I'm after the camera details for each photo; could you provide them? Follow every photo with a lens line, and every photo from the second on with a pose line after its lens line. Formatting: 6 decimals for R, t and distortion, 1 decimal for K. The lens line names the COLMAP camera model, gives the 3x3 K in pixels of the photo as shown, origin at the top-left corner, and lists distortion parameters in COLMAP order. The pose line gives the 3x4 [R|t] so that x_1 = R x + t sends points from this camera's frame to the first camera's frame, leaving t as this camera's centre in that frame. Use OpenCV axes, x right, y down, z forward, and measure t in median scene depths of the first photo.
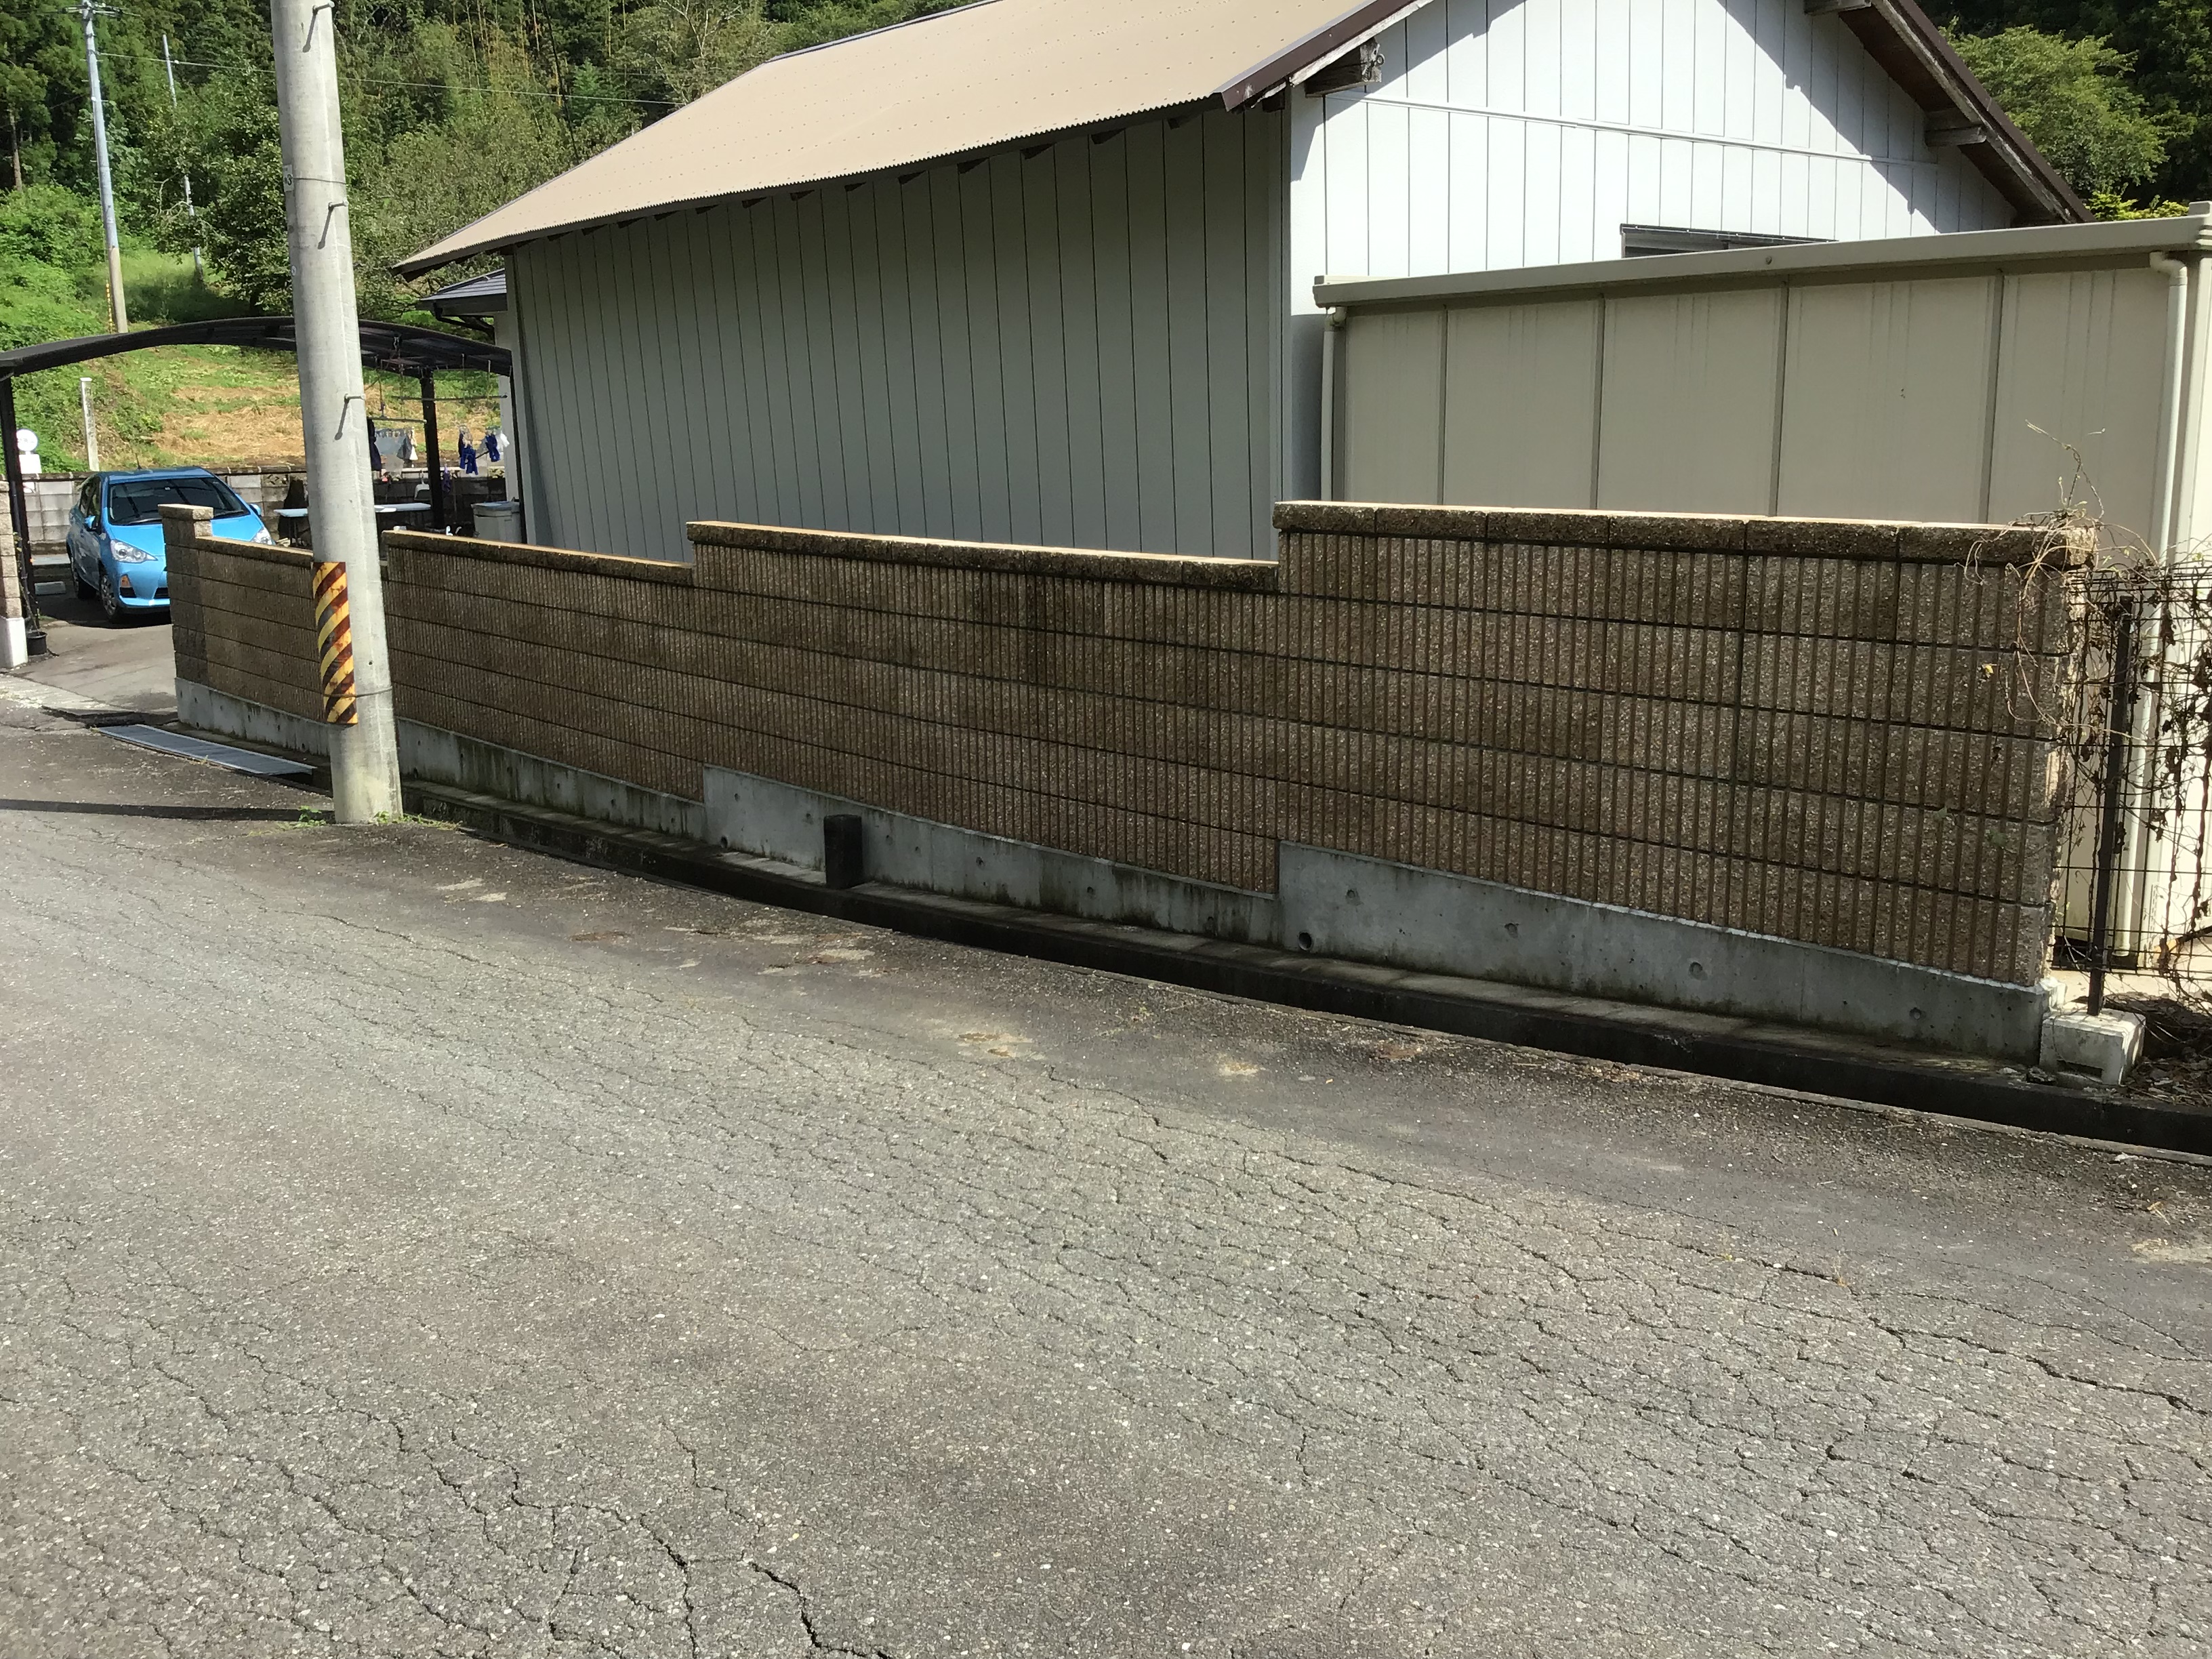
lens RADIAL K [[2004.4, 0, 1102.3], [0, 2004.4, 823.9], [0, 0, 1]] dist [0.003861, 0.000000]
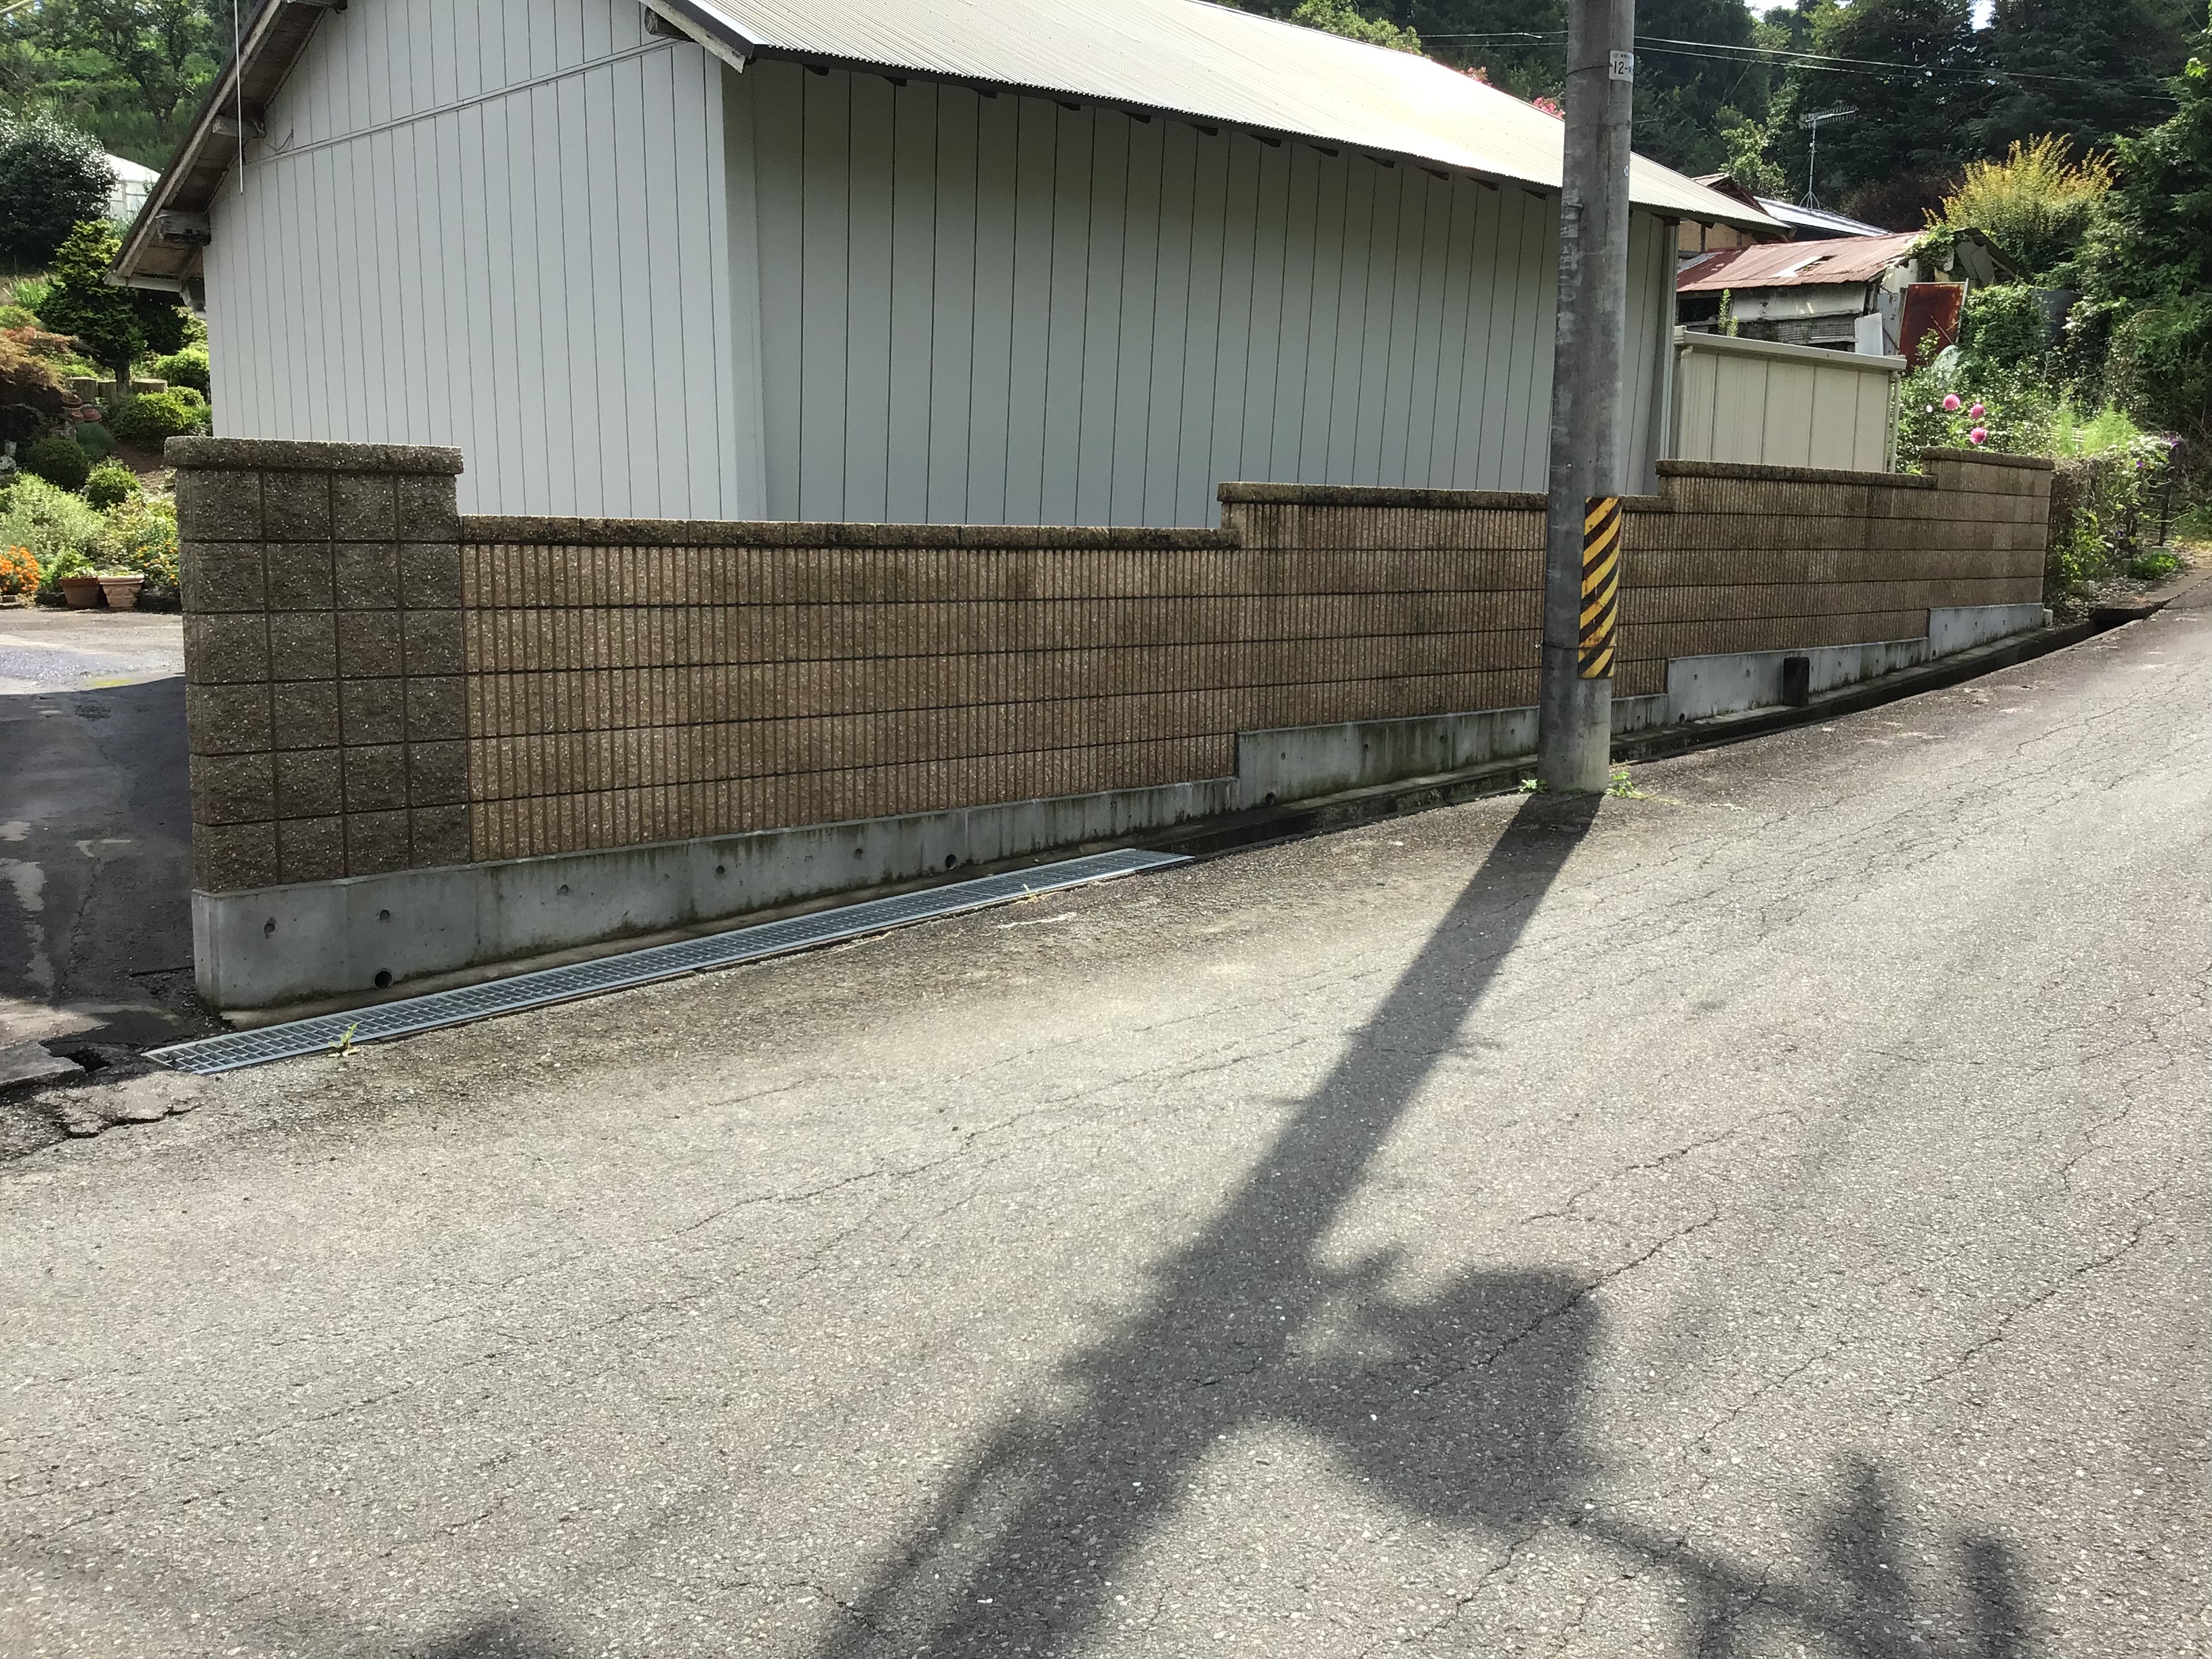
lens RADIAL K [[2004.4, 0, 1102.7], [0, 2004.4, 834.7], [0, 0, 1]] dist [0.003861, 0.000000]
pose [[-0.046465, -0.145679, 0.988240, -1.450382], [0.199255, 0.968076, 0.152075, -0.186663], [-0.978845, 0.203978, -0.015954, 1.422713]]
